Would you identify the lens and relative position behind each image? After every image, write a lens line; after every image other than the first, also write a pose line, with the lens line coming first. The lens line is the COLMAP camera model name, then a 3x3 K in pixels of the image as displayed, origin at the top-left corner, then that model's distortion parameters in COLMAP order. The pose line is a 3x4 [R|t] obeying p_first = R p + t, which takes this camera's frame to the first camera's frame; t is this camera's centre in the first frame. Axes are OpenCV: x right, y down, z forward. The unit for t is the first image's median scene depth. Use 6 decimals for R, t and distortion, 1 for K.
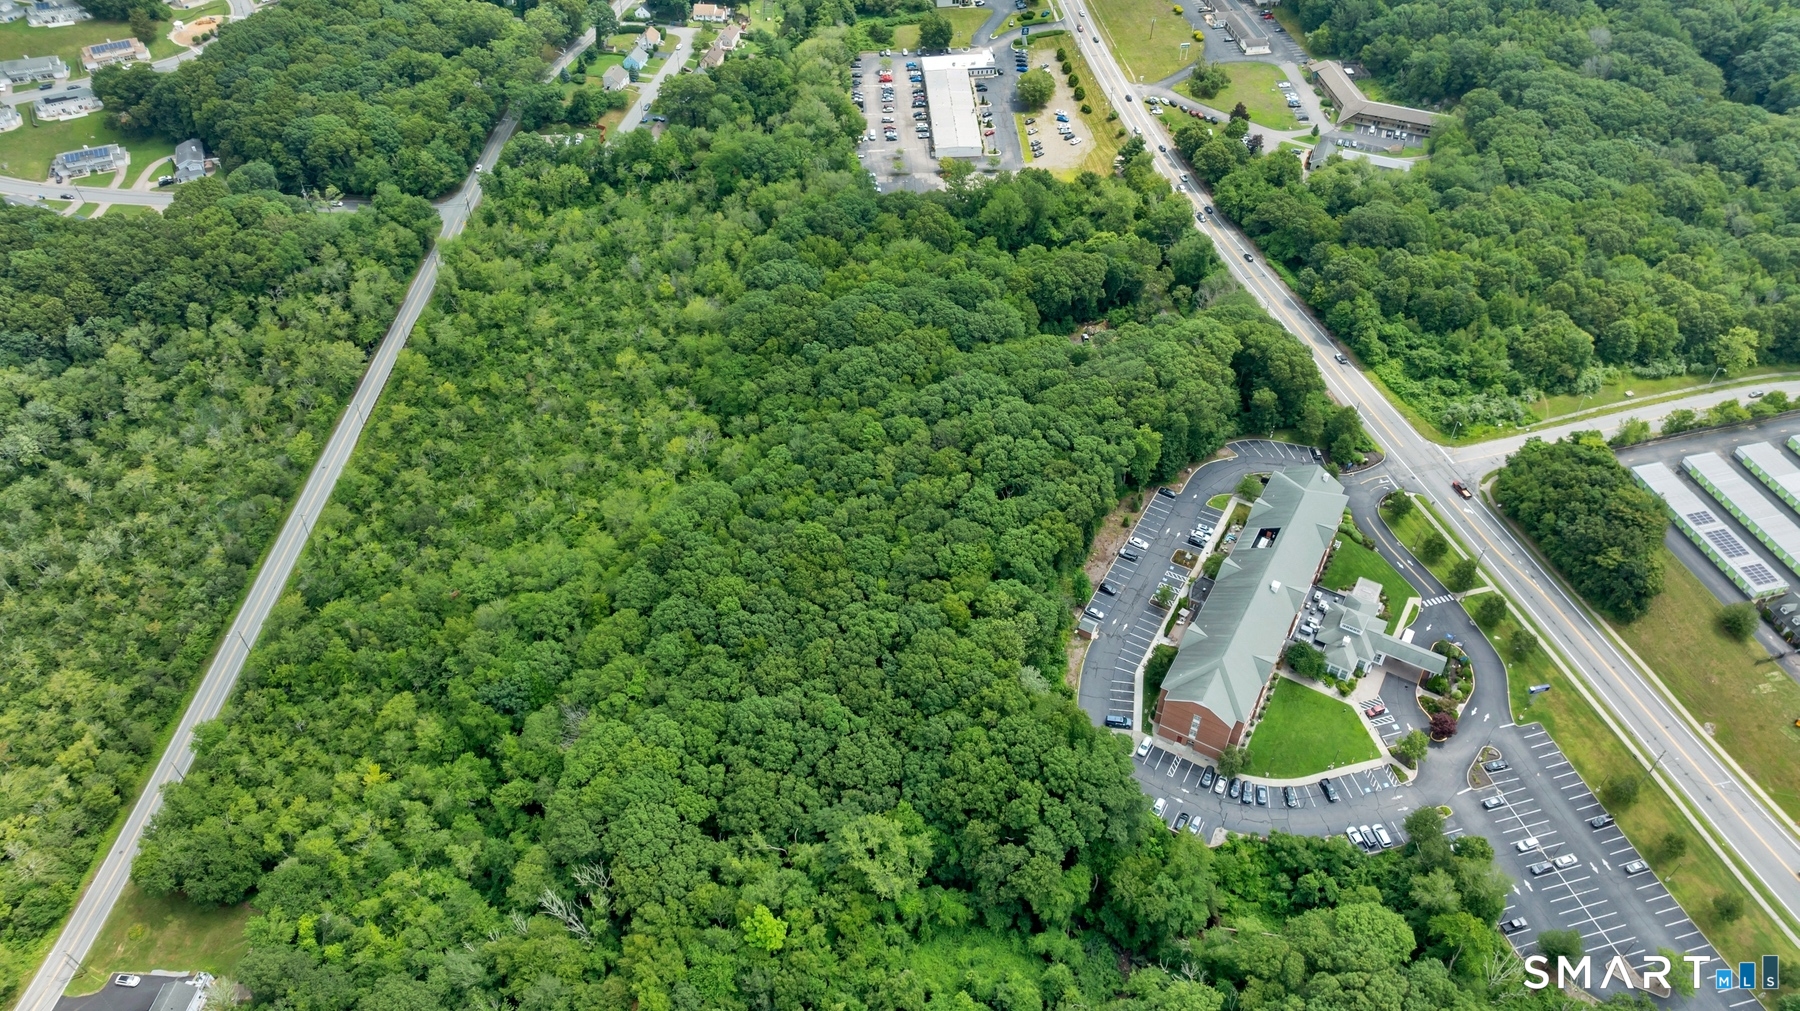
lens RADIAL K [[1270.1, 0, 896.8], [0, 1270.1, 500.6], [0, 0, 1]] dist [-0.043368, 0.043190]
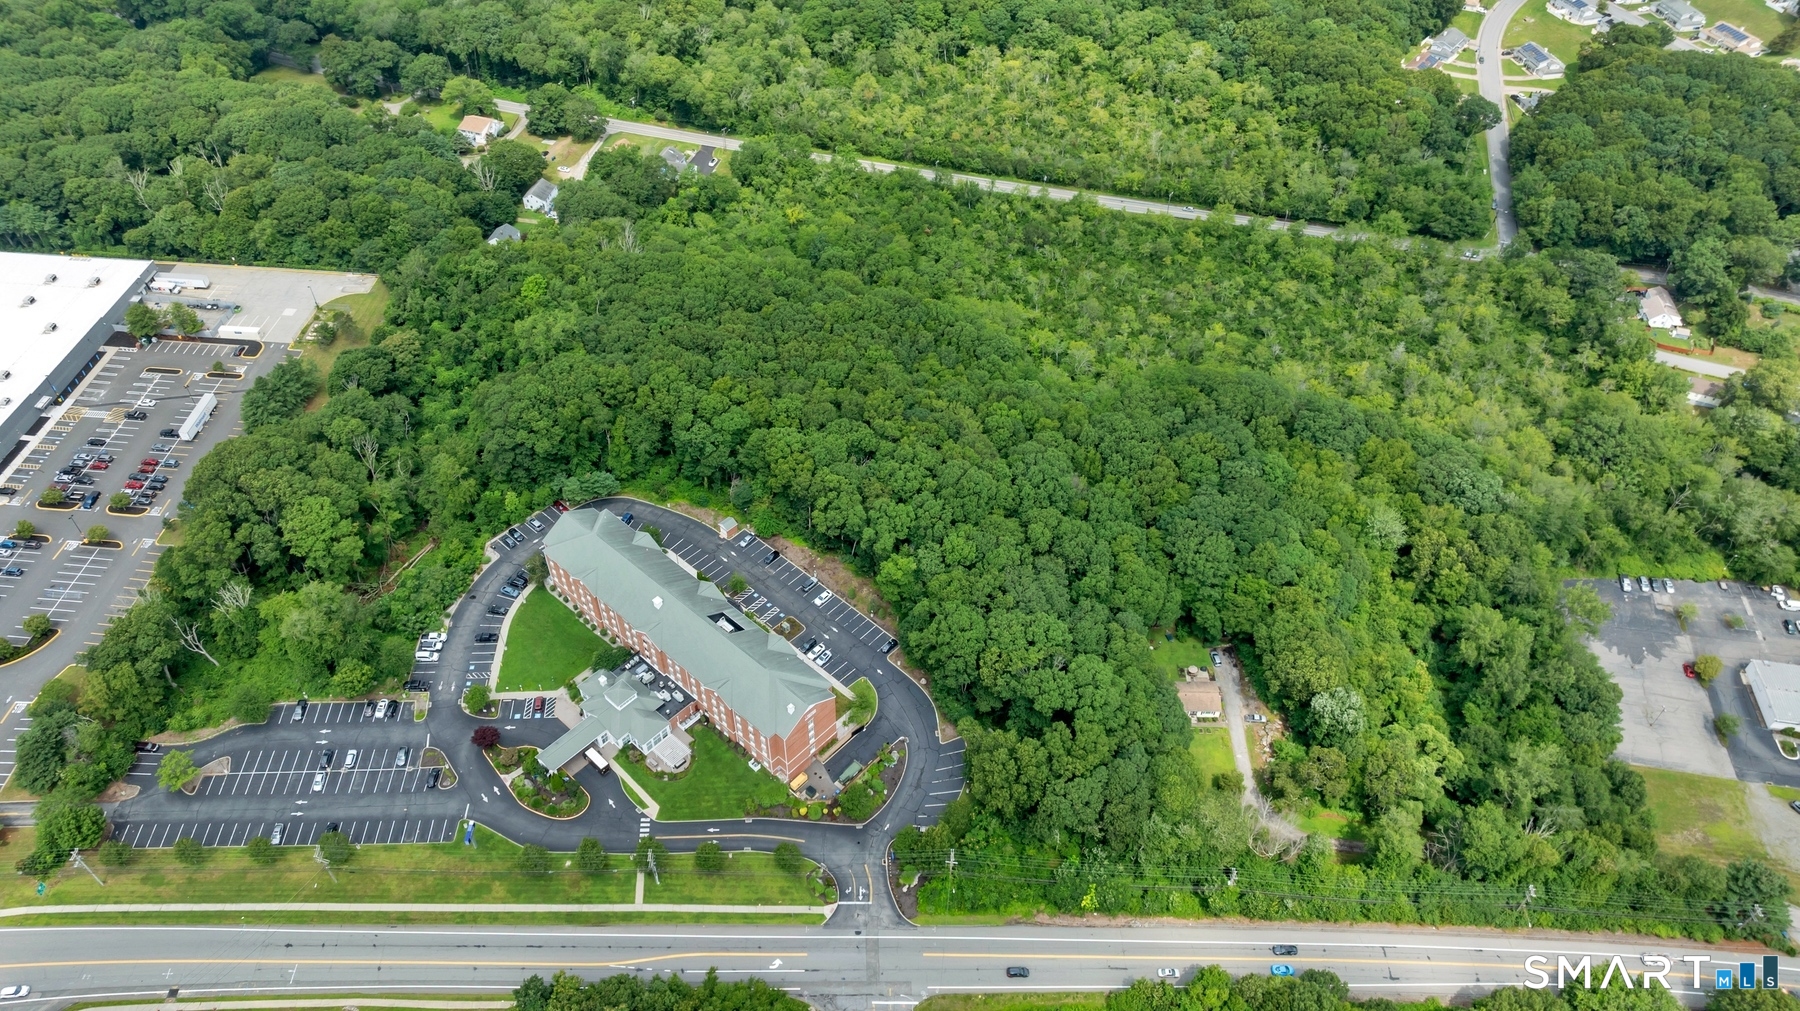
lens RADIAL K [[1270.1, 0, 896.8], [0, 1270.1, 500.6], [0, 0, 1]] dist [-0.043368, 0.043190]
pose [[-0.217299, 0.694432, -0.685963, 0.663948], [-0.691724, 0.386277, 0.610170, -0.521989], [0.688694, 0.607087, 0.396417, 0.521244]]
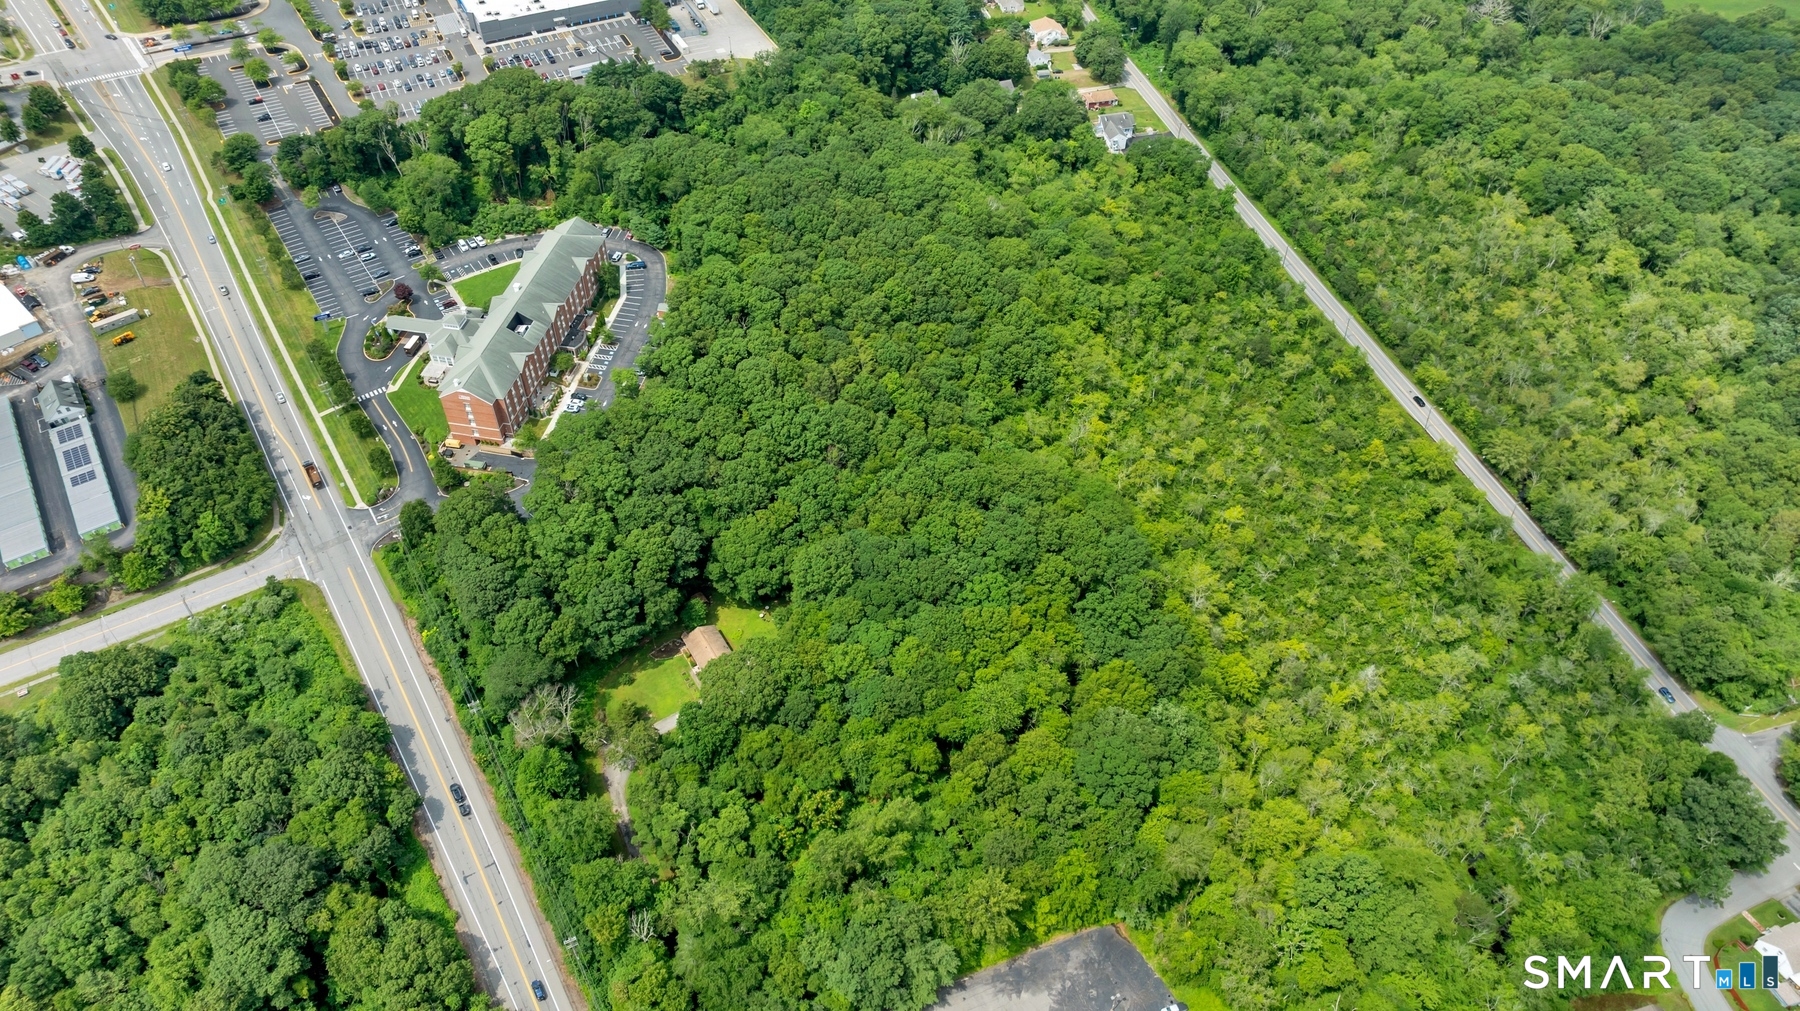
lens RADIAL K [[1270.1, 0, 896.8], [0, 1270.1, 500.6], [0, 0, 1]] dist [-0.043368, 0.043190]
pose [[-0.946128, 0.231945, -0.225926, 0.207989], [-0.227789, 0.019084, 0.973523, -0.943049], [0.230116, 0.972542, 0.034779, 0.945467]]
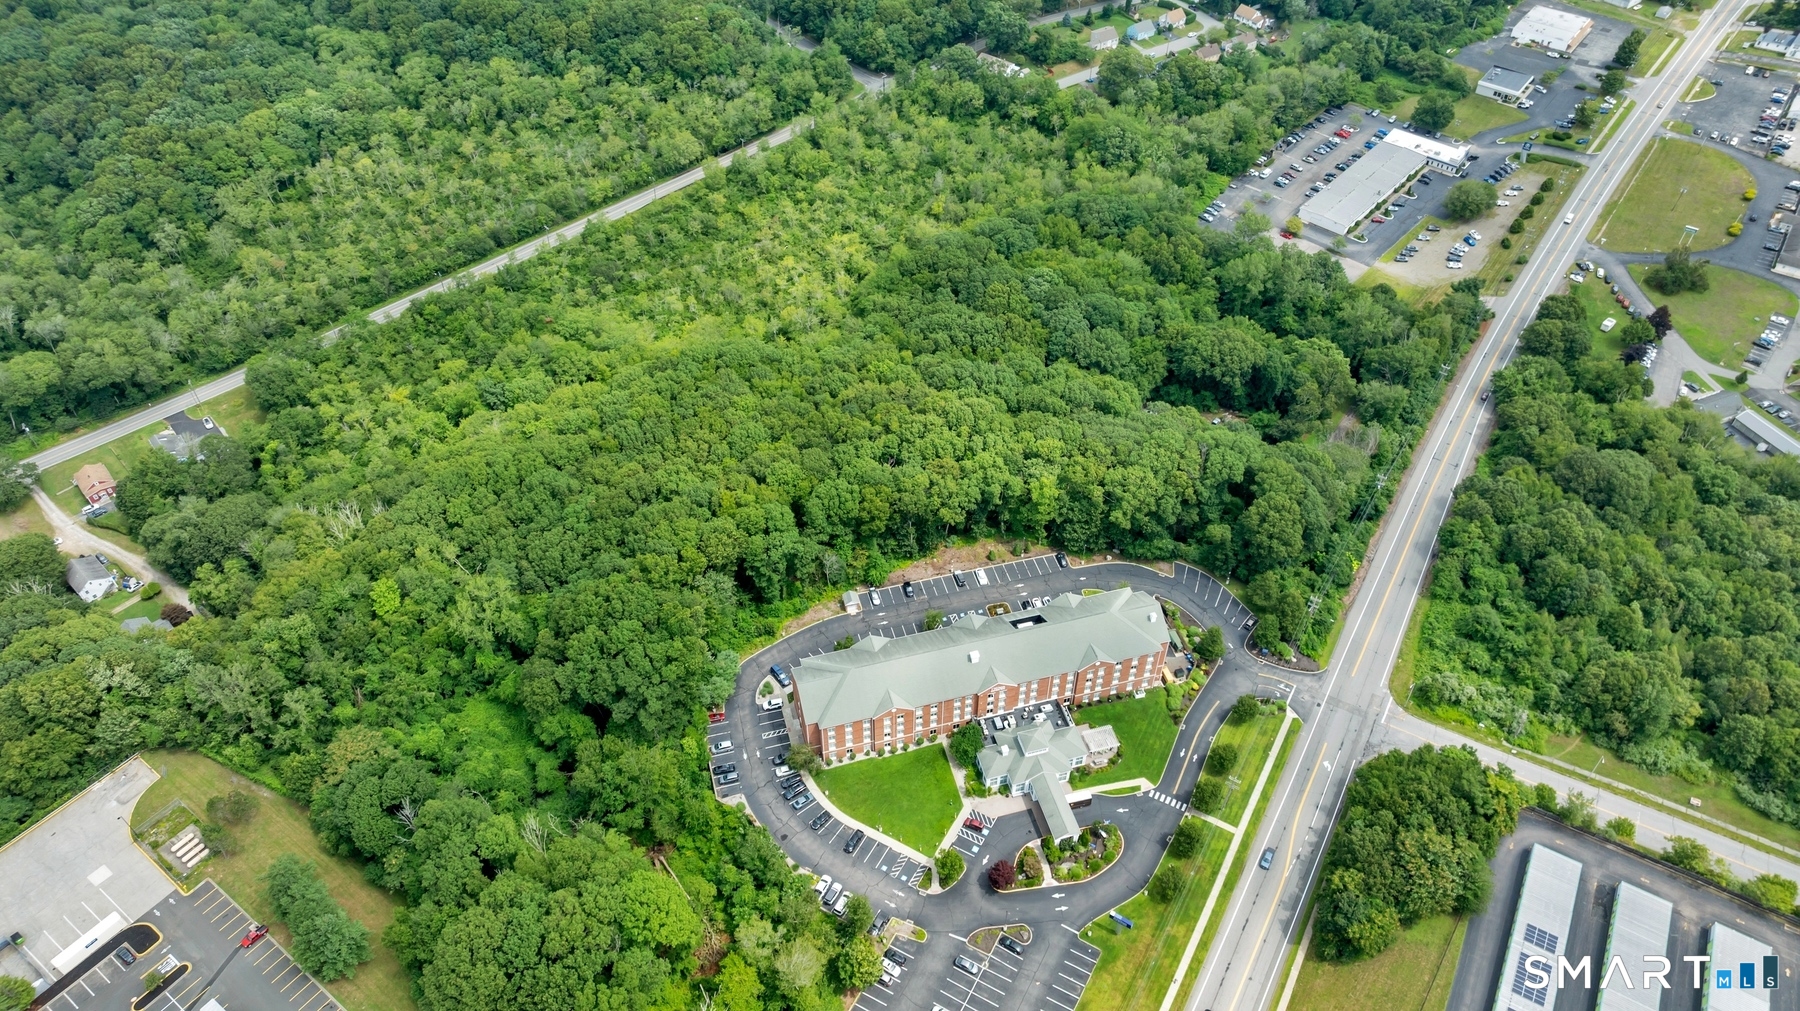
lens RADIAL K [[1270.1, 0, 896.8], [0, 1270.1, 500.6], [0, 0, 1]] dist [-0.043368, 0.043190]
pose [[0.714034, 0.499727, -0.490335, 0.502516], [-0.497217, 0.855023, 0.147344, -0.108036], [0.492880, 0.138595, 0.858988, 0.104896]]
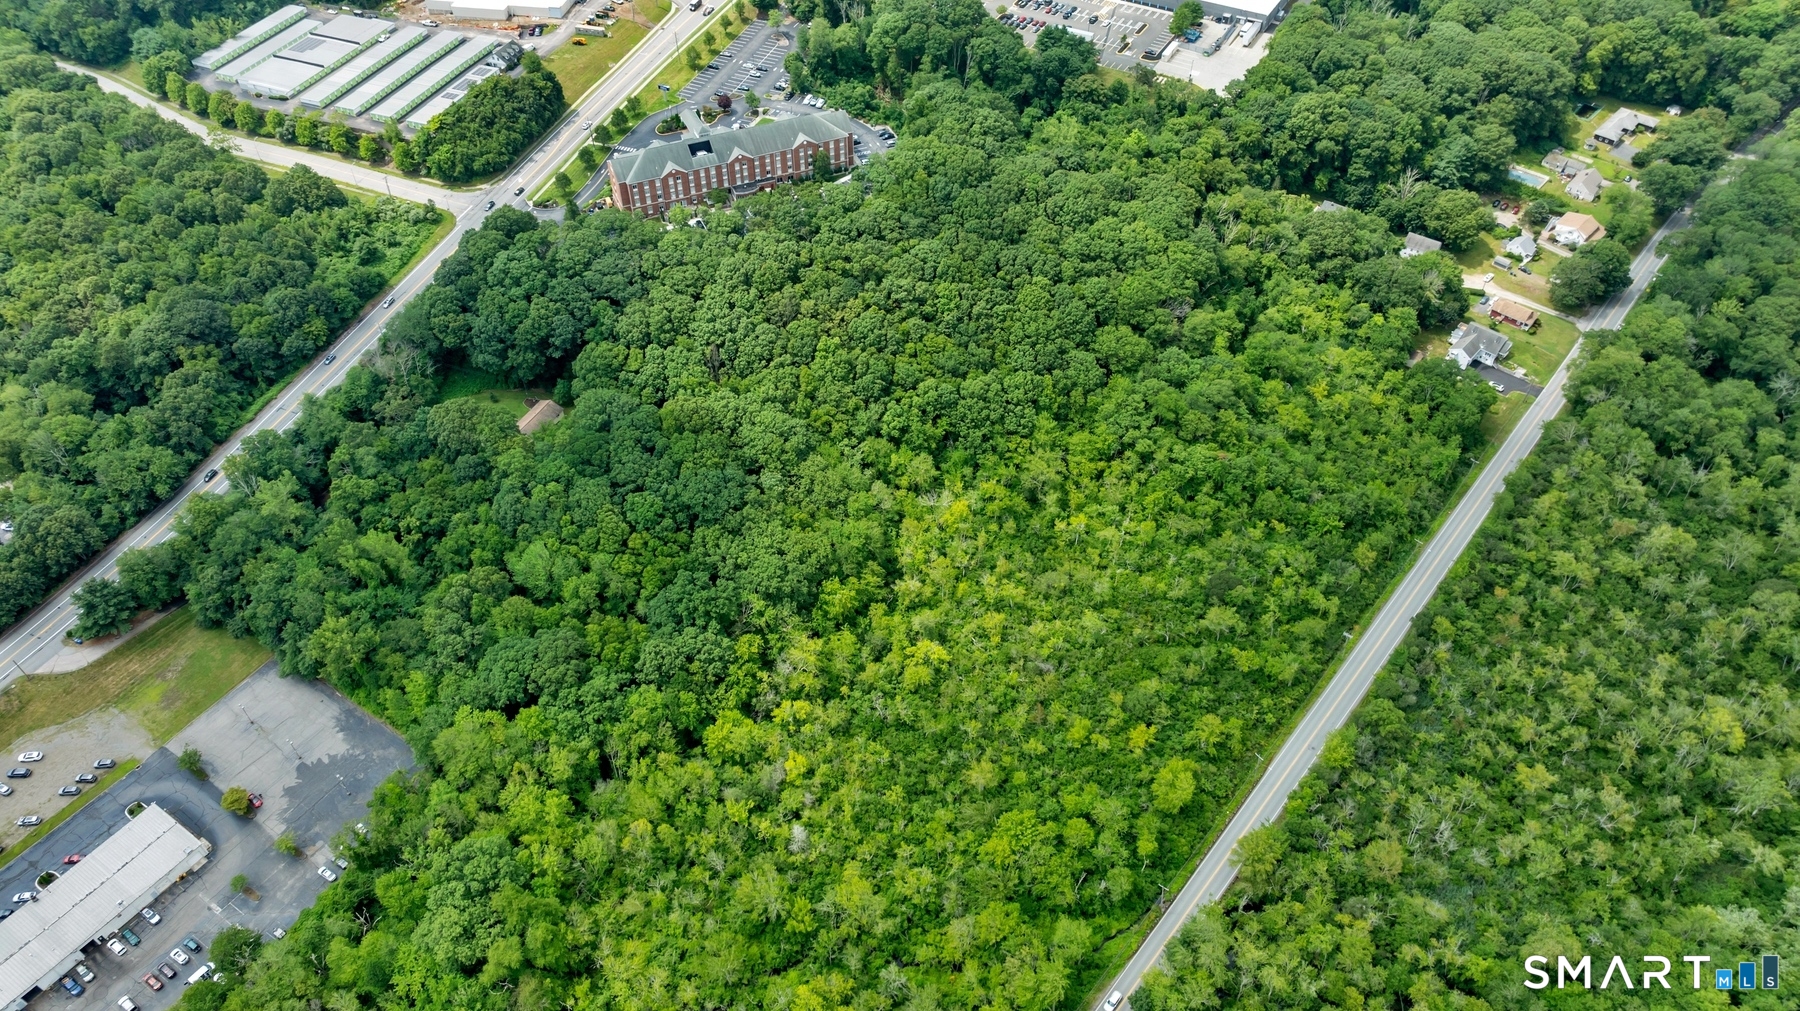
lens RADIAL K [[1270.1, 0, 896.8], [0, 1270.1, 500.6], [0, 0, 1]] dist [-0.043368, 0.043190]
pose [[-0.797164, -0.421606, 0.432178, -0.519023], [0.434294, 0.096851, 0.895549, -0.868628], [-0.419425, 0.901592, 0.105895, 0.876689]]
